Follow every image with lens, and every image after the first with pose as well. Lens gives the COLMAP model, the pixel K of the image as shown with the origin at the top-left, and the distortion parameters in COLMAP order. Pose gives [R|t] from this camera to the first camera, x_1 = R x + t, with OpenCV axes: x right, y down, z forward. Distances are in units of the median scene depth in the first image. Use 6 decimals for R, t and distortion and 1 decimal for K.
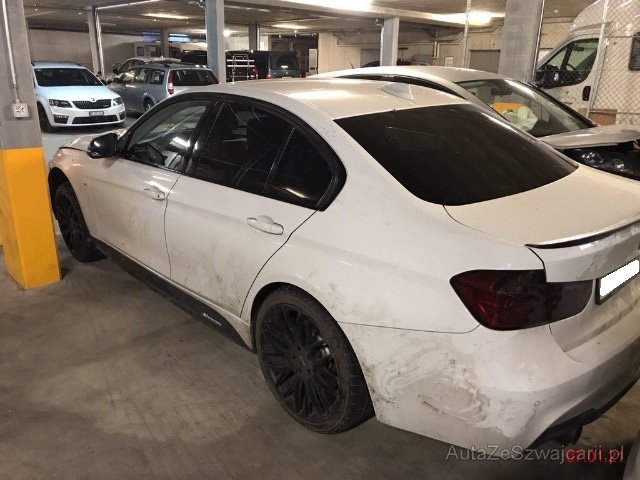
lens RADIAL K [[526.1, 0, 318.1], [0, 526.1, 238.6], [0, 0, 1]] dist [0.034039, 0.000514]
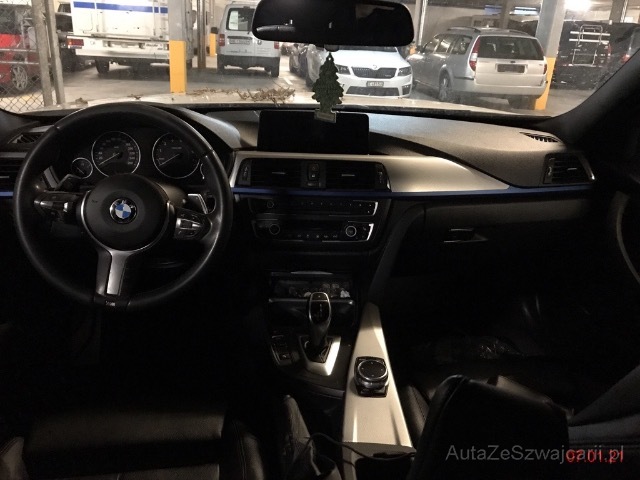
lens RADIAL K [[526.1, 0, 318.1], [0, 526.1, 238.6], [0, 0, 1]] dist [0.034039, 0.000514]
pose [[0.824669, 0.235317, -0.514341, -0.005012], [-0.219611, 0.971218, 0.092230, -0.050444], [0.521241, 0.036895, 0.852612, 0.226464]]
